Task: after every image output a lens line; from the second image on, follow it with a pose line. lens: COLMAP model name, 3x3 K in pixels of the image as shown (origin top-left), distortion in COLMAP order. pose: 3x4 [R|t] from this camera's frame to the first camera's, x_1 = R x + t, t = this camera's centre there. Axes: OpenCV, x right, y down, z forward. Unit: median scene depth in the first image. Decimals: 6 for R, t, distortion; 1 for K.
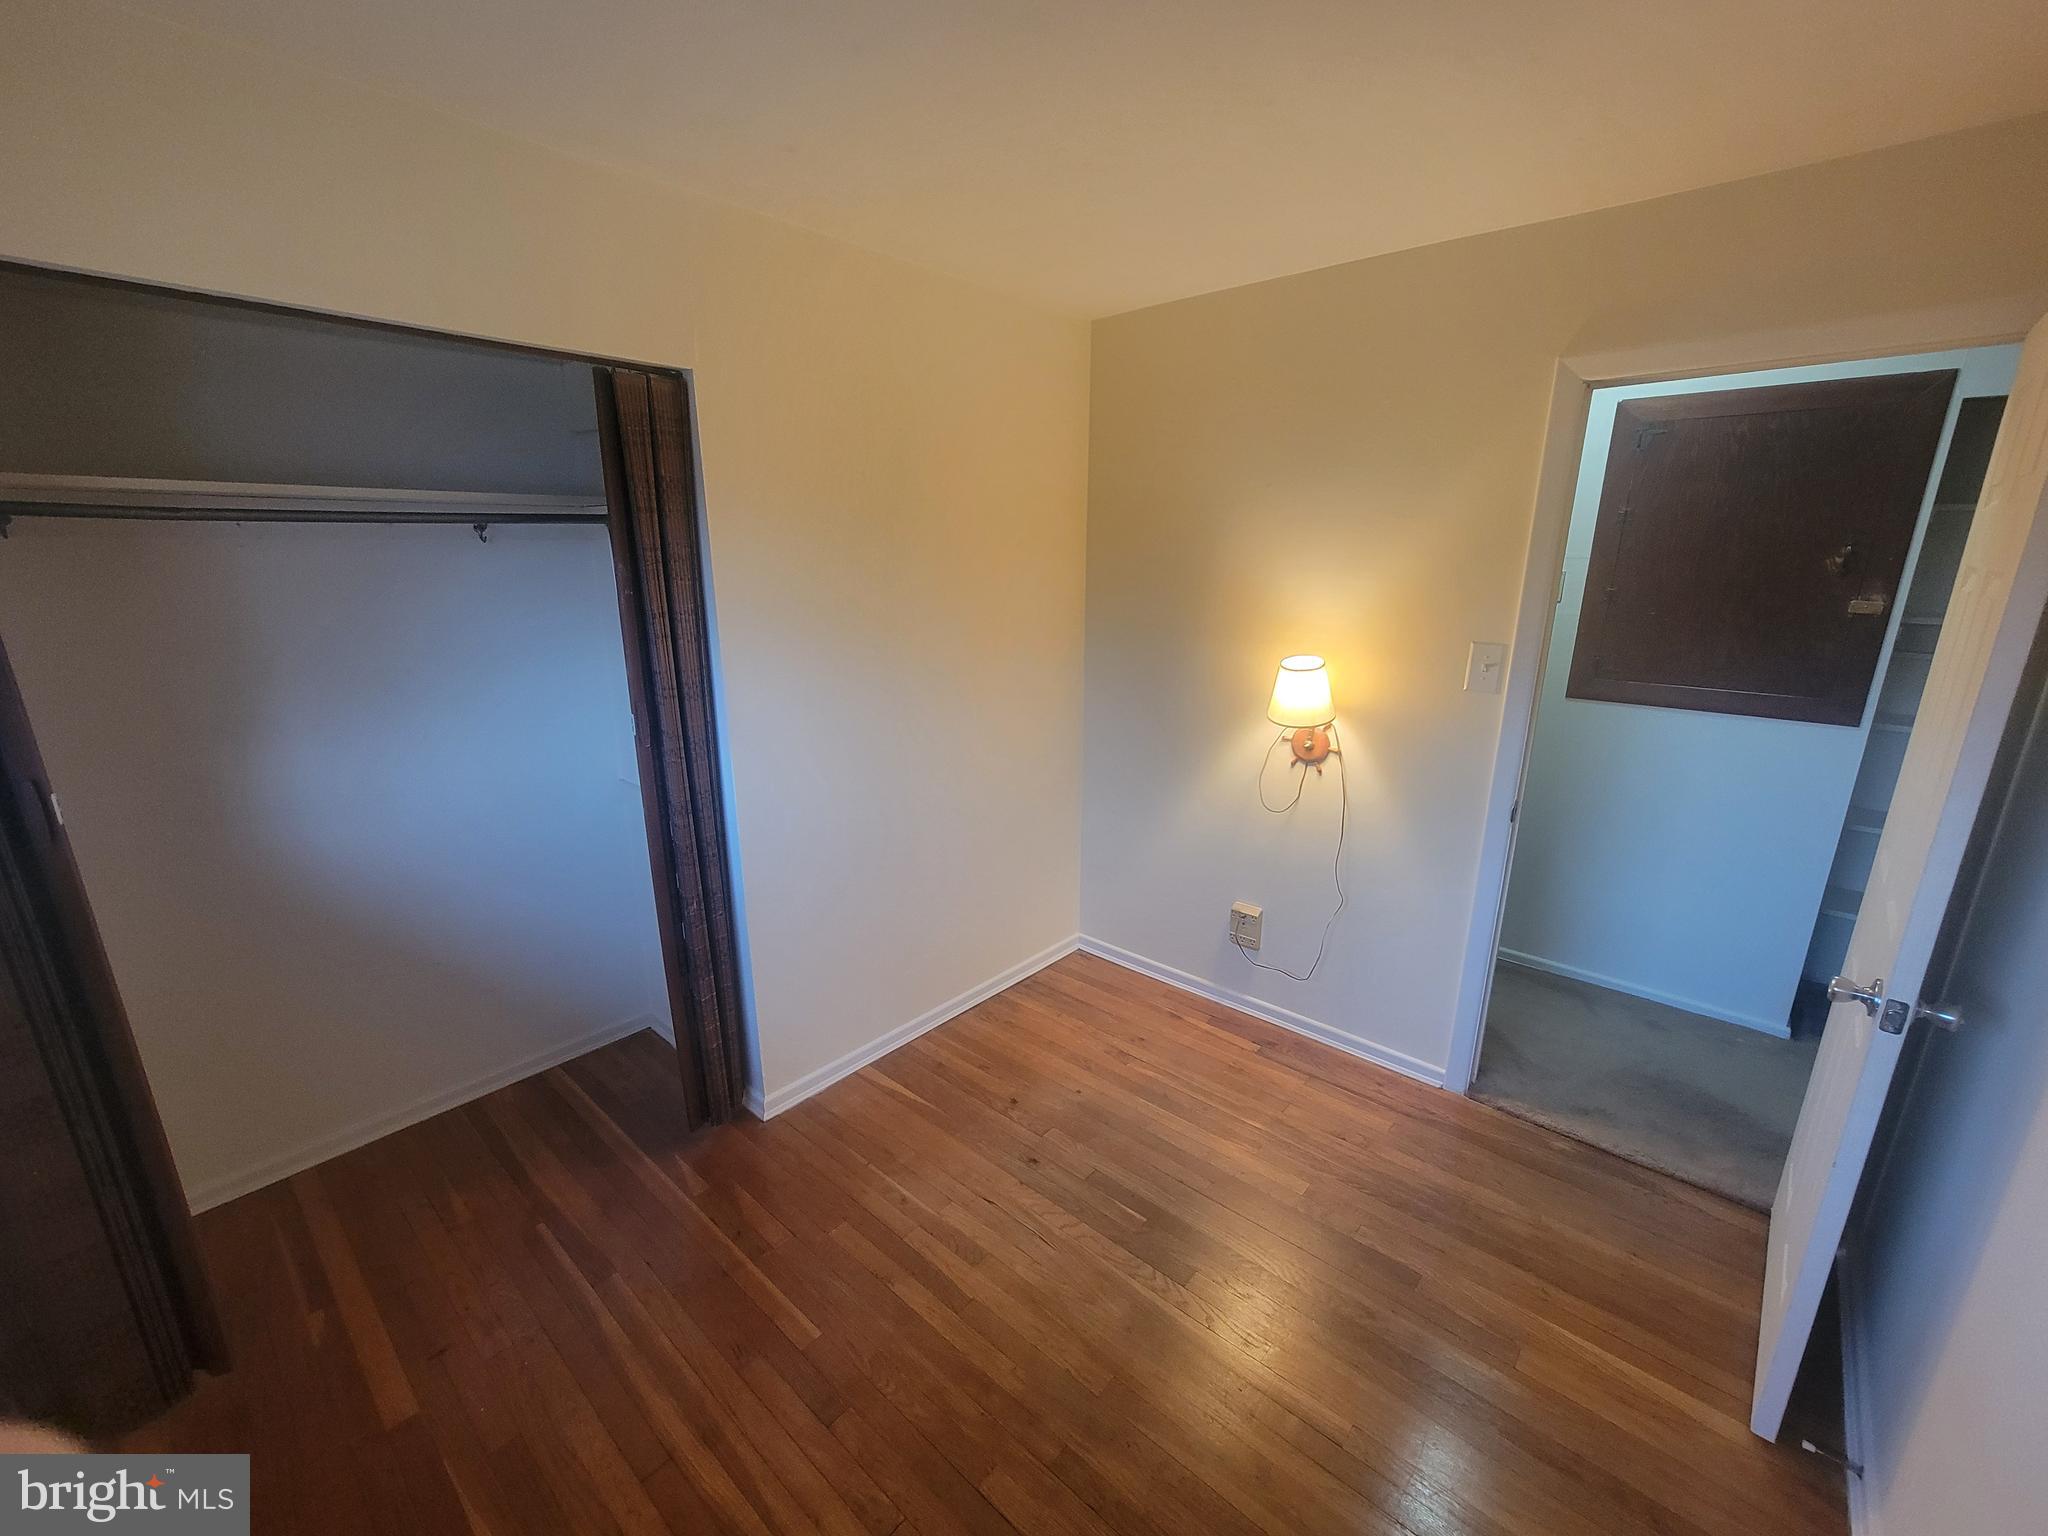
lens RADIAL K [[831.9, 0, 1019.9], [0, 831.9, 770.2], [0, 0, 1]] dist [0.001581, 0.000005]
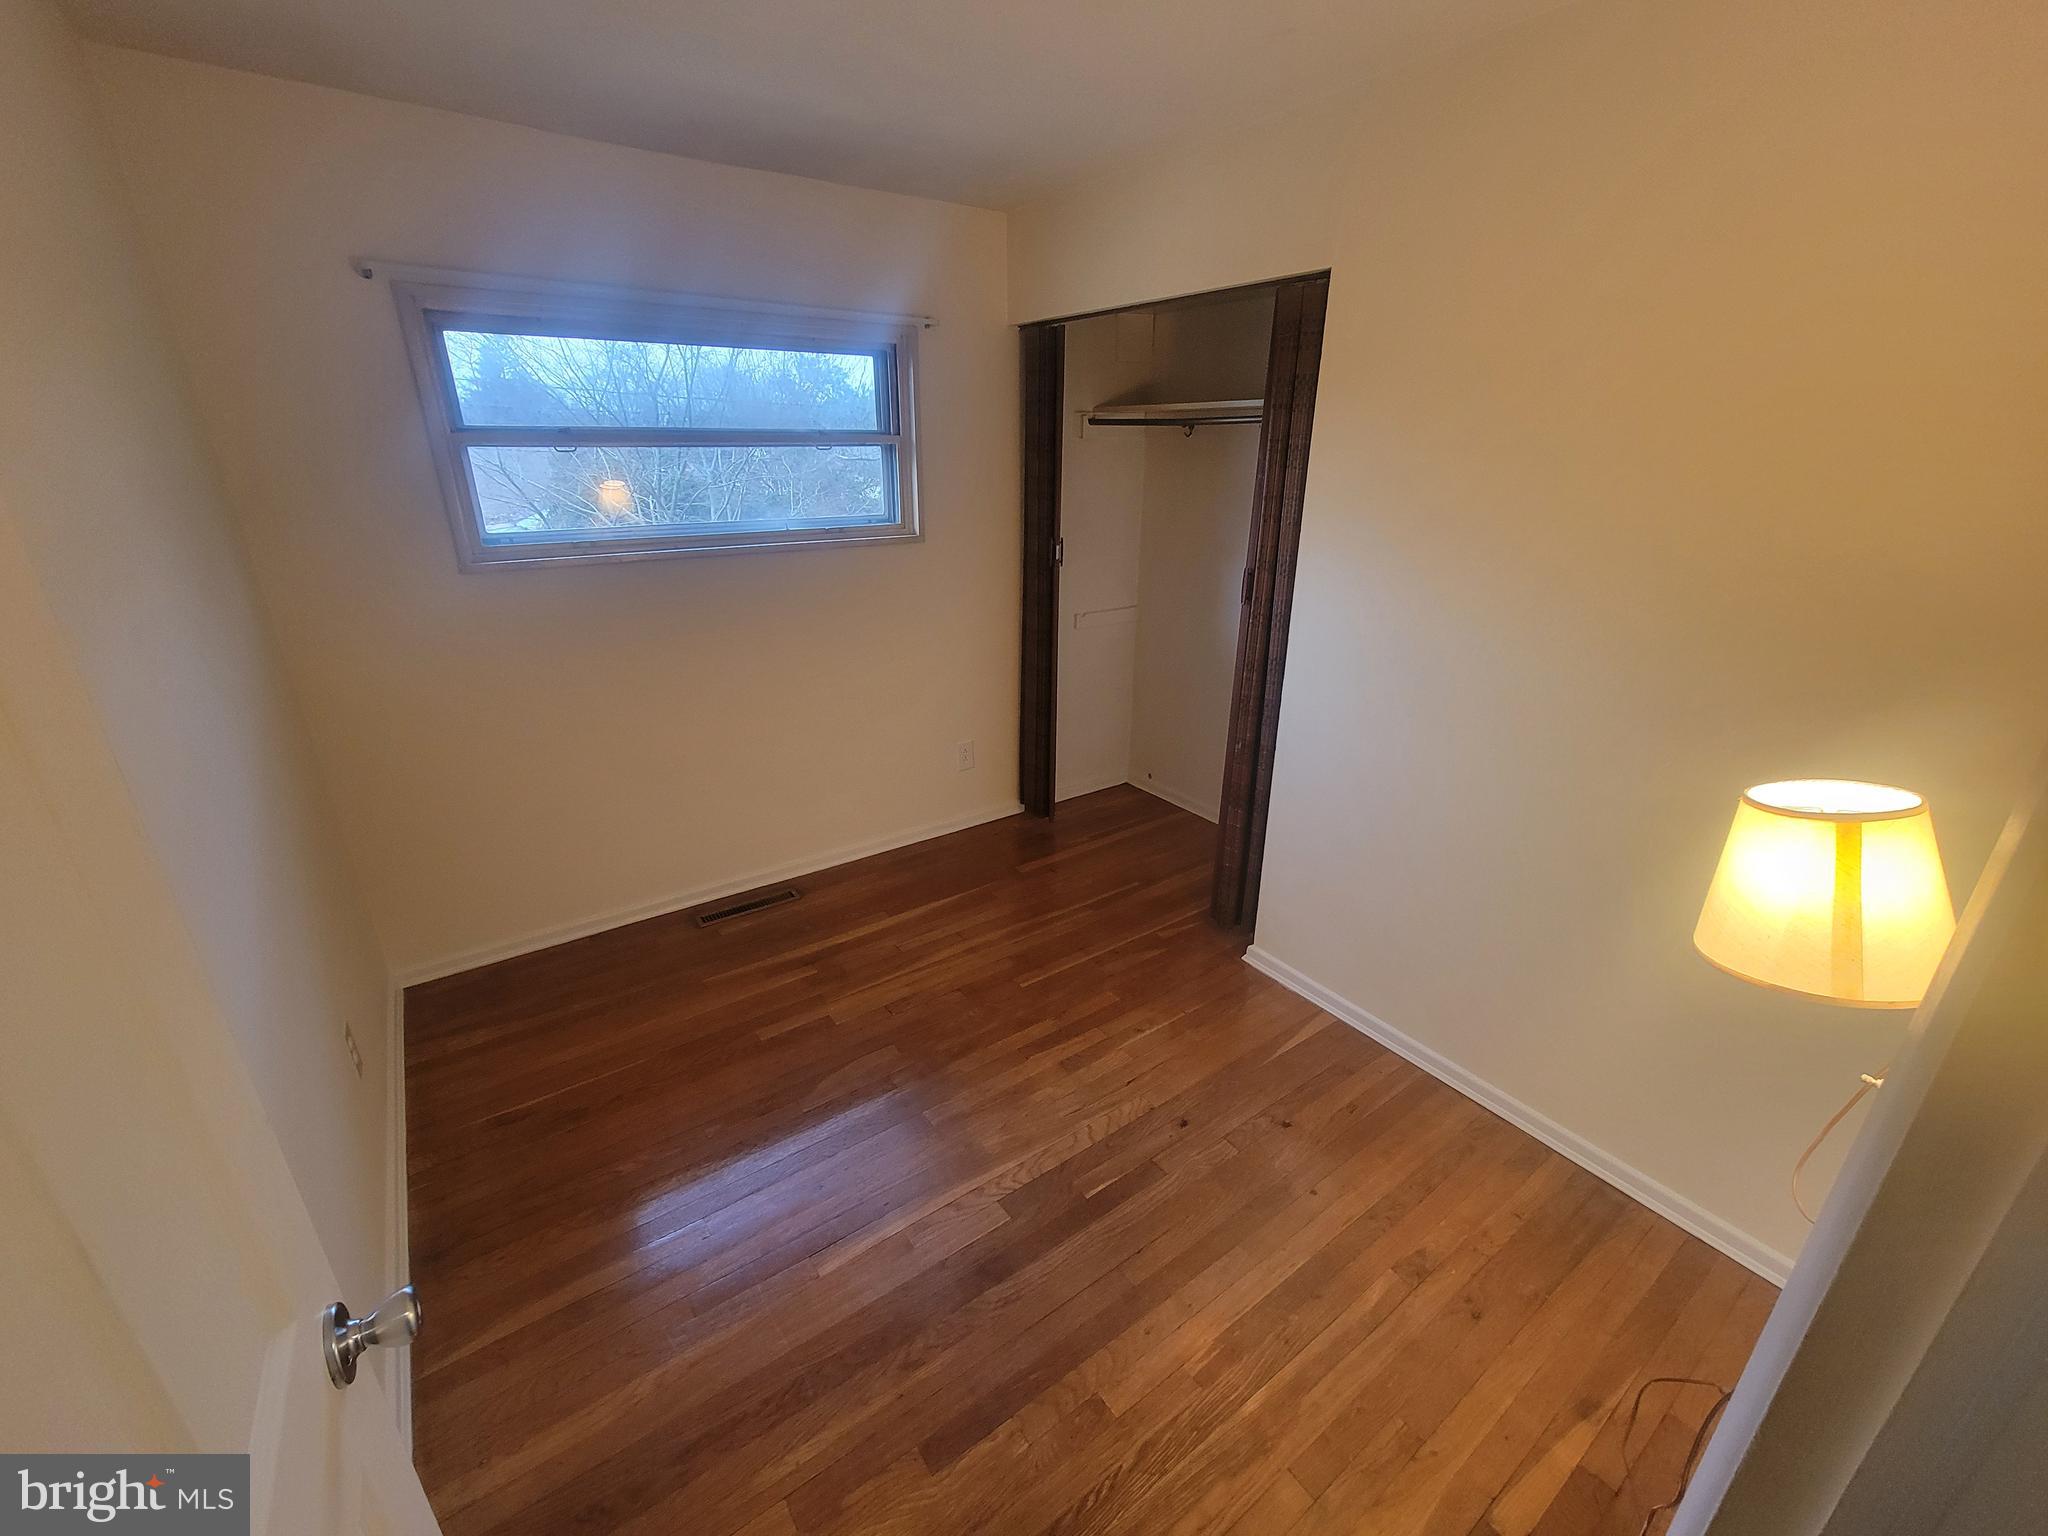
lens RADIAL K [[831.9, 0, 1019.7], [0, 831.9, 773.3], [0, 0, 1]] dist [0.001581, 0.000005]
pose [[-0.220690, 0.354120, -0.908788, 0.786118], [-0.256816, 0.877783, 0.404404, -0.208572], [0.940926, 0.322639, -0.102775, 0.822112]]
